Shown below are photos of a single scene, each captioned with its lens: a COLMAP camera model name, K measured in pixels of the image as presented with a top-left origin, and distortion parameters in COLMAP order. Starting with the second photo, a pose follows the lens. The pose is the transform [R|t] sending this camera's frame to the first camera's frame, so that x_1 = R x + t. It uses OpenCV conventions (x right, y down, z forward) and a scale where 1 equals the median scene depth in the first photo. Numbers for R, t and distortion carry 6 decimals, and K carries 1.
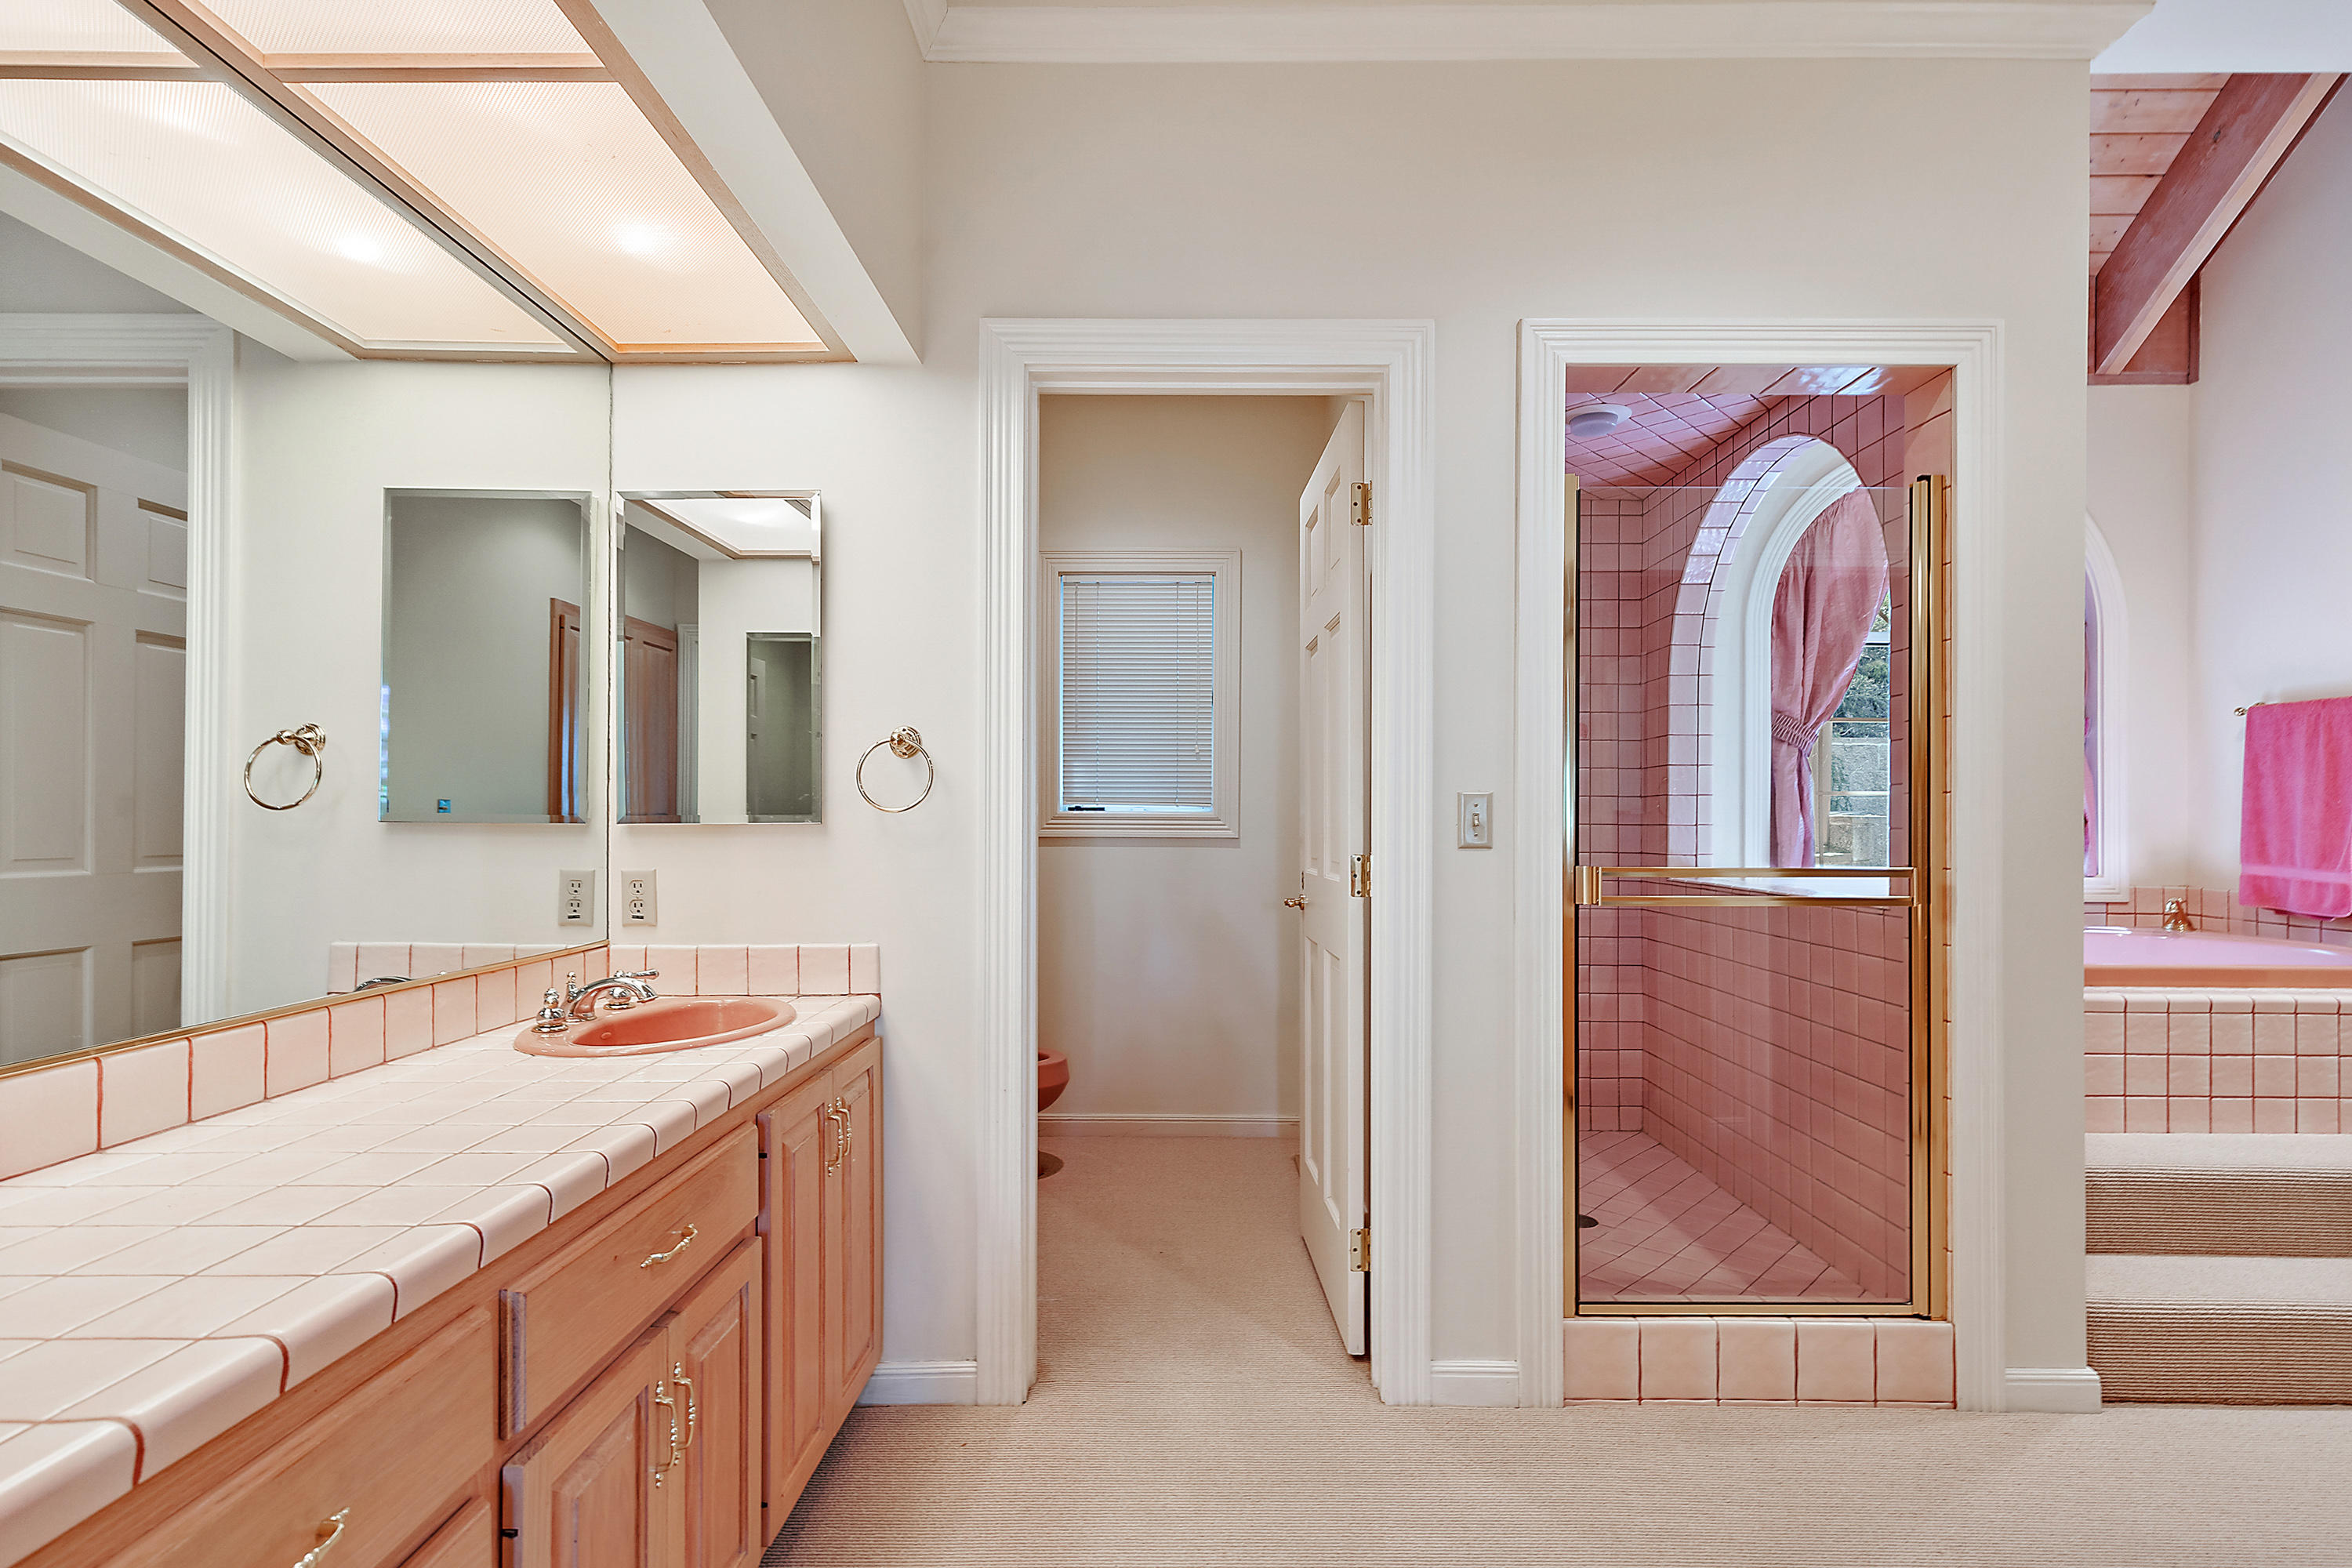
lens RADIAL K [[1081.8, 0, 1182.5], [0, 1081.8, 805.6], [0, 0, 1]] dist [0.007544, -0.000593]
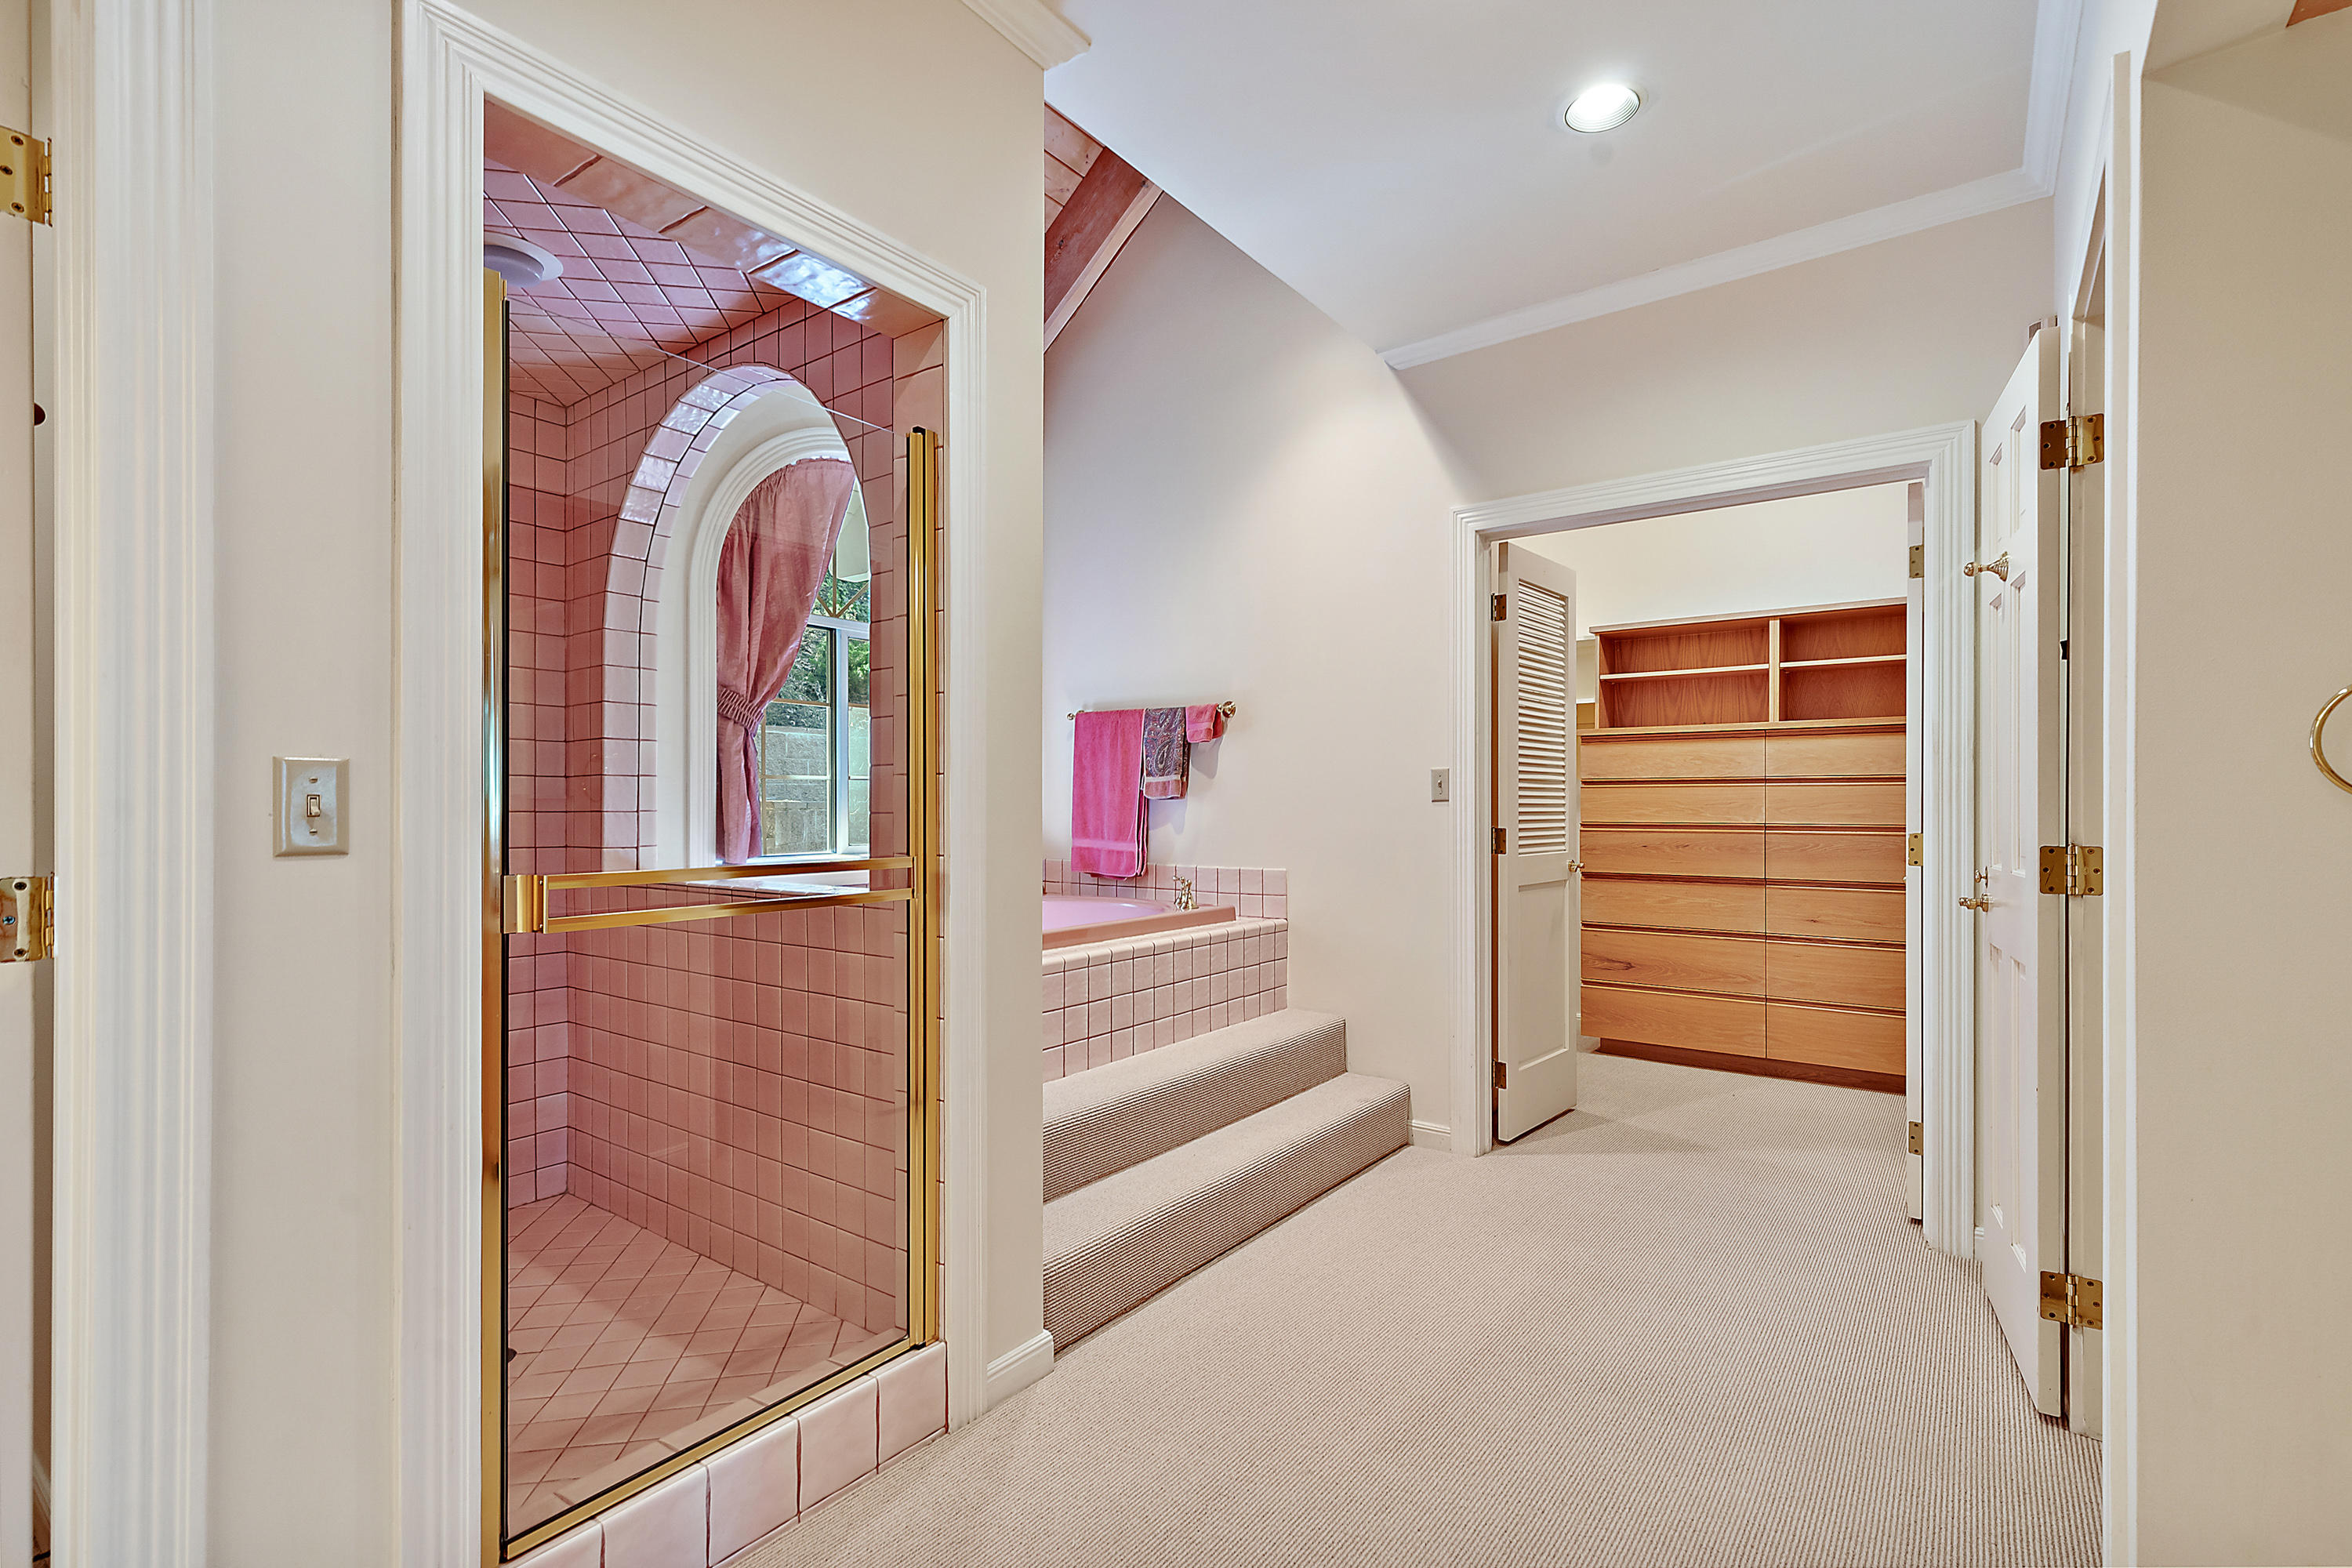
lens RADIAL K [[1081.8, 0, 1188.8], [0, 1081.8, 803.1], [0, 0, 1]] dist [0.007544, -0.000593]
pose [[0.583510, -0.003095, 0.812100, 0.053104], [-0.005241, 0.999958, 0.007577, 0.003678], [-0.812089, -0.008677, 0.583469, 0.206321]]
